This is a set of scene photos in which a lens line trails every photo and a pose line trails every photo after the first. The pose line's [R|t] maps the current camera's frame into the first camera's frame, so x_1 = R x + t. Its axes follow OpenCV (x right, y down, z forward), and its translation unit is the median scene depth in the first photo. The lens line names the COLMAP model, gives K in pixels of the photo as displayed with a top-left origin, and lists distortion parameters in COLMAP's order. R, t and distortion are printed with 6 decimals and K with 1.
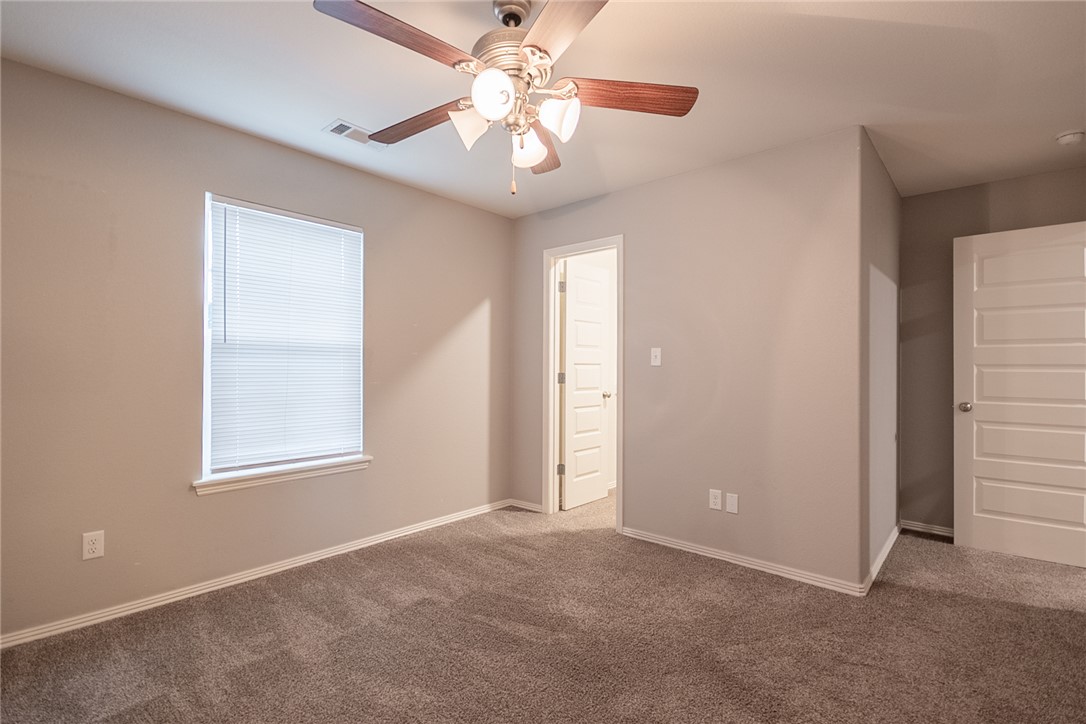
lens RADIAL K [[495.2, 0, 540.9], [0, 495.2, 363.8], [0, 0, 1]] dist [0.014822, -0.012558]
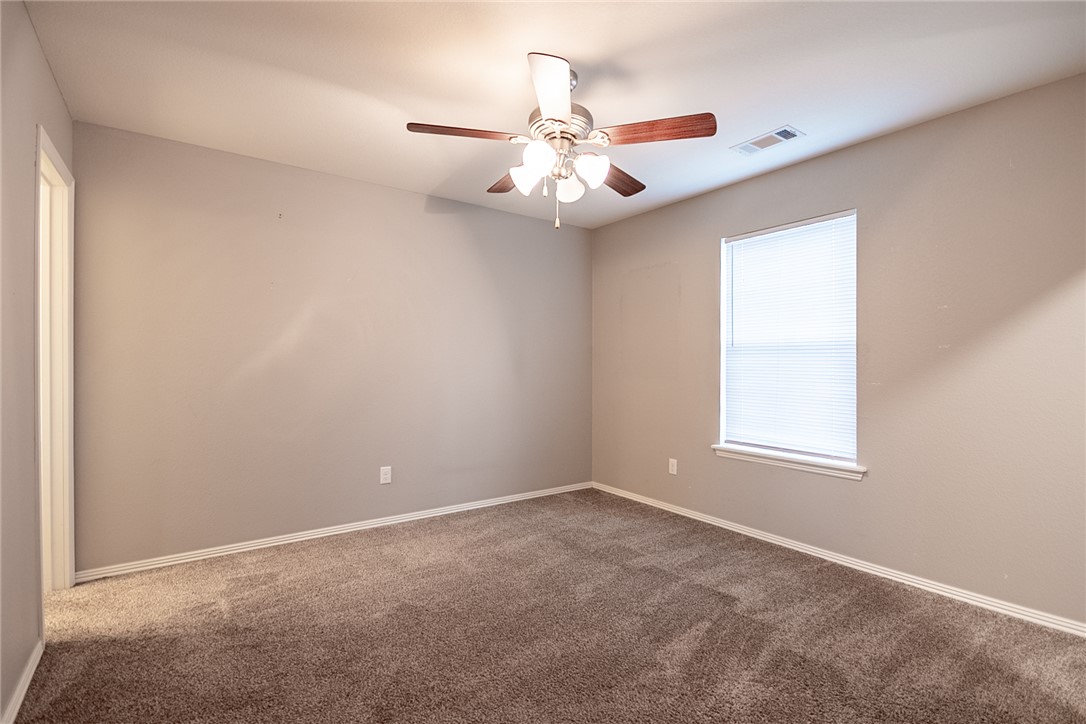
lens RADIAL K [[495.2, 0, 540.9], [0, 495.2, 363.8], [0, 0, 1]] dist [0.014822, -0.012558]
pose [[-0.215322, -0.007588, -0.976514, 0.770585], [0.000284, 0.999969, -0.007833, 0.014124], [0.976543, -0.001964, -0.215313, 0.787631]]
